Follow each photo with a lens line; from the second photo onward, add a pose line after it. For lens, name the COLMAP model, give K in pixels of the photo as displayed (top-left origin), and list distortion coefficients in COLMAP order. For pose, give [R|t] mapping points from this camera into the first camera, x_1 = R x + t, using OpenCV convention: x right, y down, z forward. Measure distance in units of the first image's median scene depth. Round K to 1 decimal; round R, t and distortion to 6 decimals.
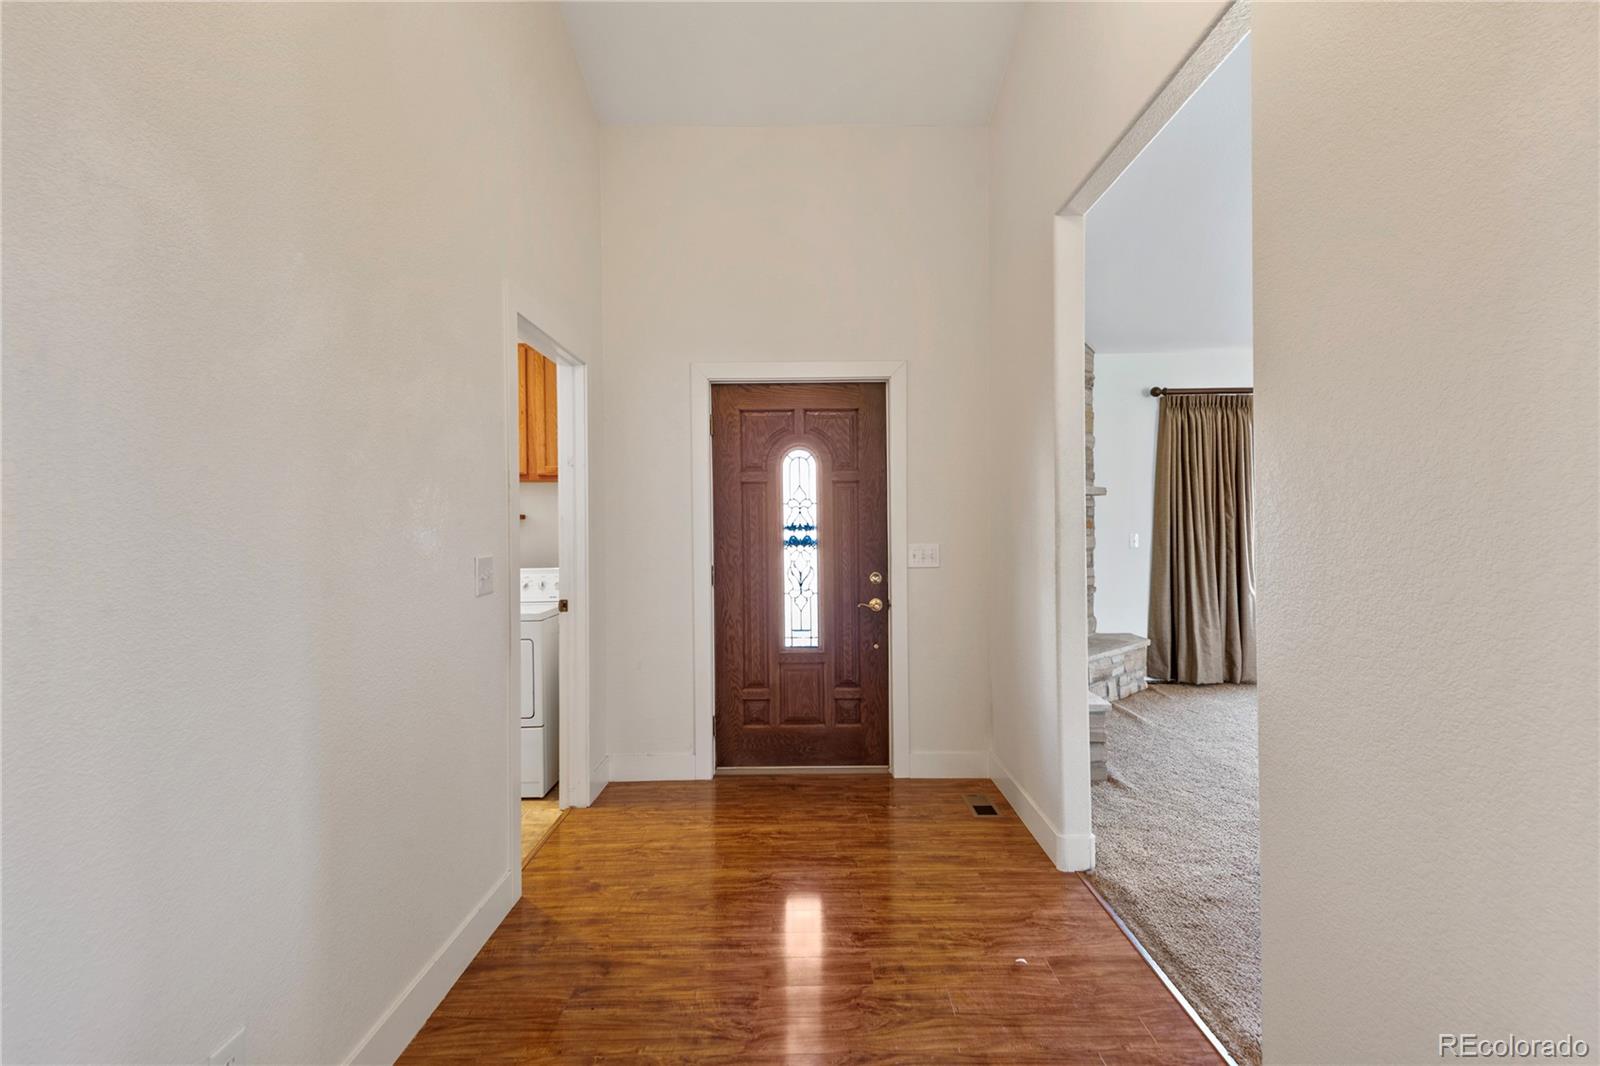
lens RADIAL K [[735.1, 0, 803.6], [0, 735.1, 532.2], [0, 0, 1]] dist [0.020094, -0.000385]
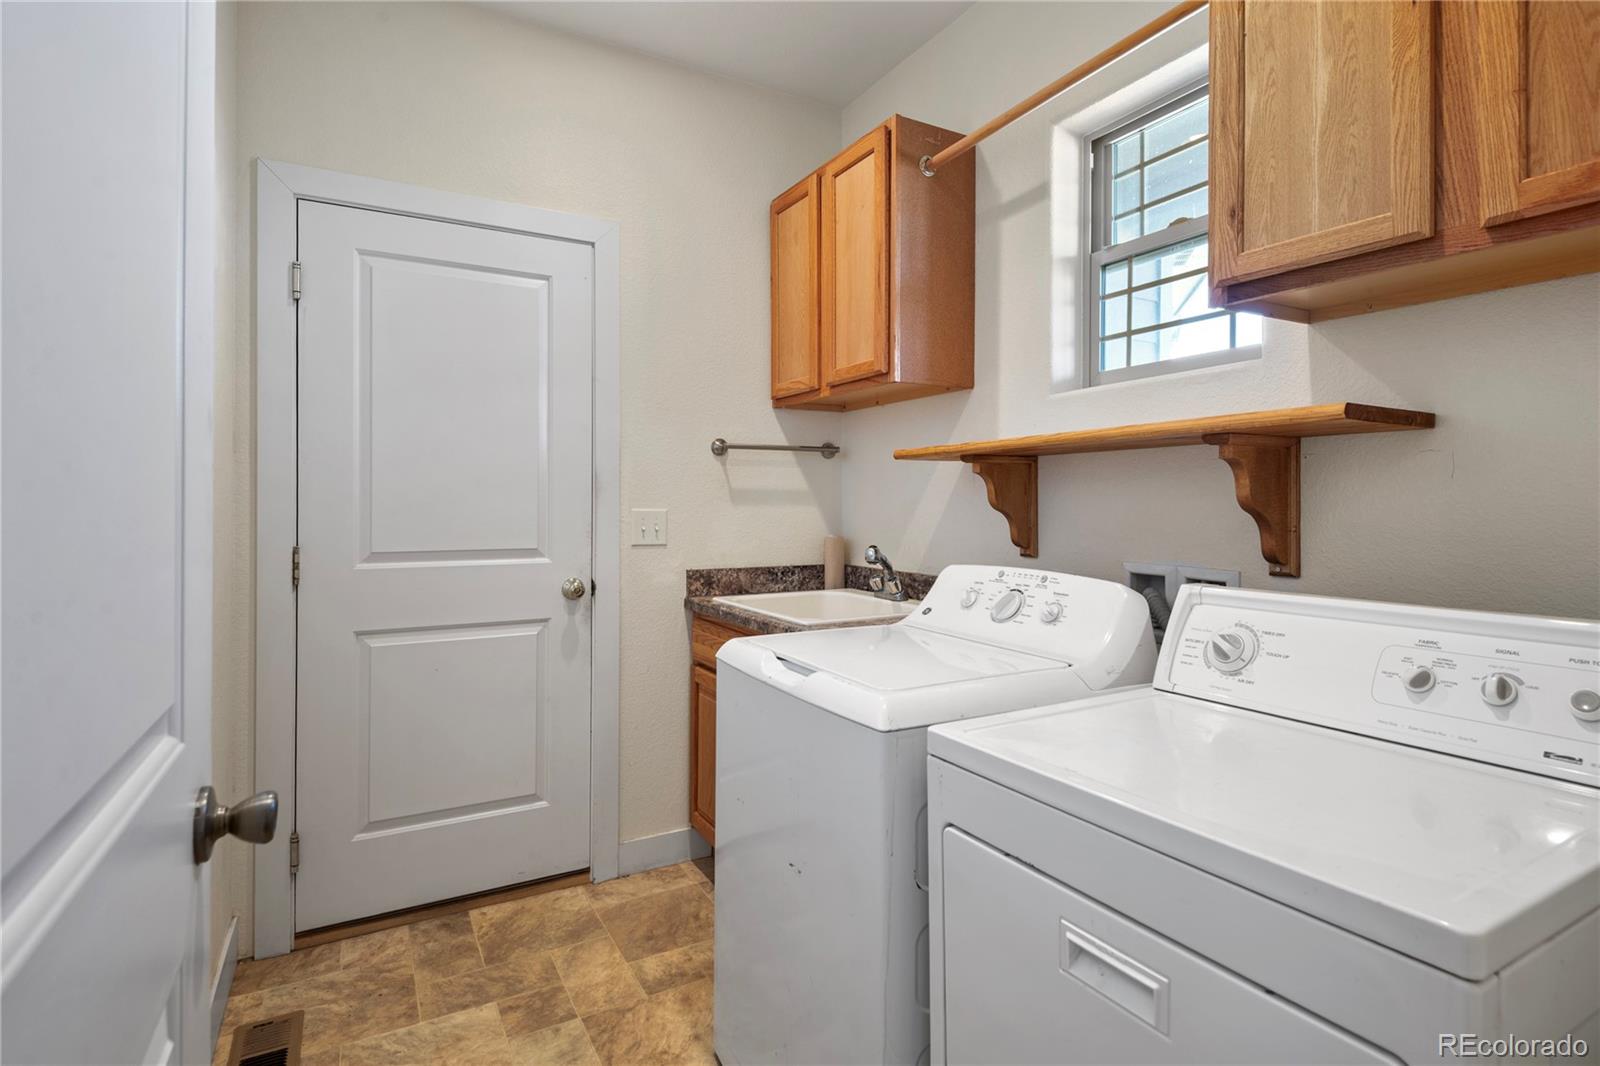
lens RADIAL K [[809.1, 0, 802.4], [0, 809.1, 521.5], [0, 0, 1]] dist [-0.000875, -0.000183]
pose [[0.488410, 0.010545, -0.872551, -0.154808], [0.002354, 0.999907, 0.013402, 0.009349], [0.872611, -0.008600, 0.488340, 0.439895]]
